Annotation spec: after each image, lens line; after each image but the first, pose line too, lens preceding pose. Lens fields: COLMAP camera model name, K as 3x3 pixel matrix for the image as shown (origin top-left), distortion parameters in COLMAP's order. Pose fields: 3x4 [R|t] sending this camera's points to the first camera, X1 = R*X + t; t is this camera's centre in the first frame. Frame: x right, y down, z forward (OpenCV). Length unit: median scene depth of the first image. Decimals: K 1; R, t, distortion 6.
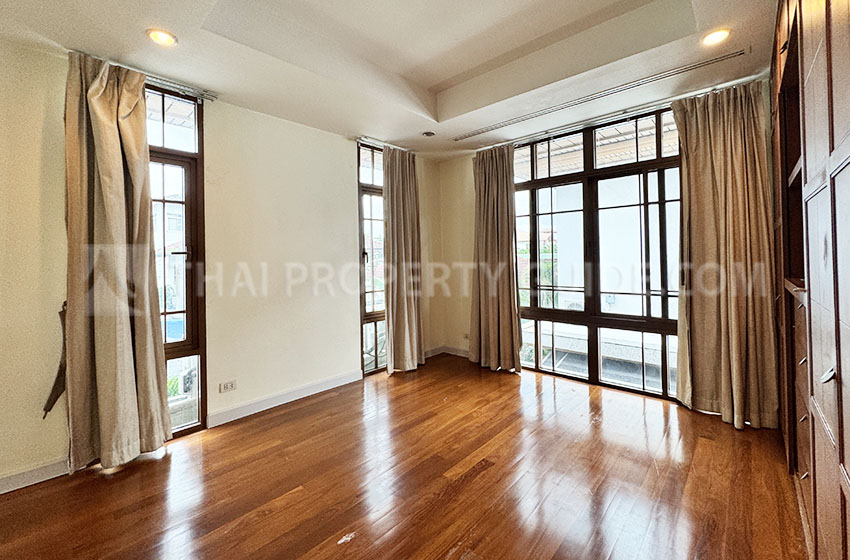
lens RADIAL K [[352.3, 0, 425.8], [0, 352.3, 256.5], [0, 0, 1]] dist [0.000245, 0.000000]
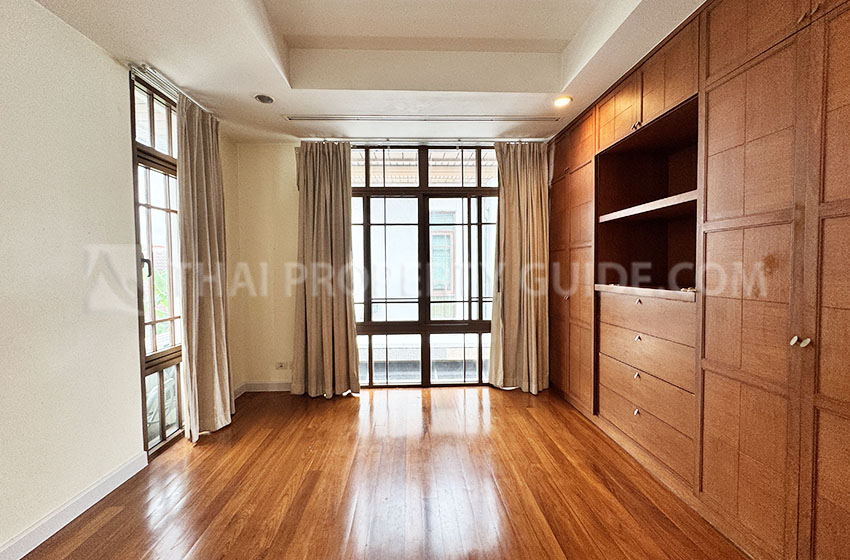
lens RADIAL K [[350.0, 0, 425.0], [0, 350.0, 280.0], [0, 0, 1]] dist [-0.001862, -0.000141]
pose [[0.715233, -0.014319, 0.698740, -0.255453], [-0.006695, 0.999604, 0.027338, 0.004469], [-0.698854, -0.024231, 0.714853, 0.231974]]
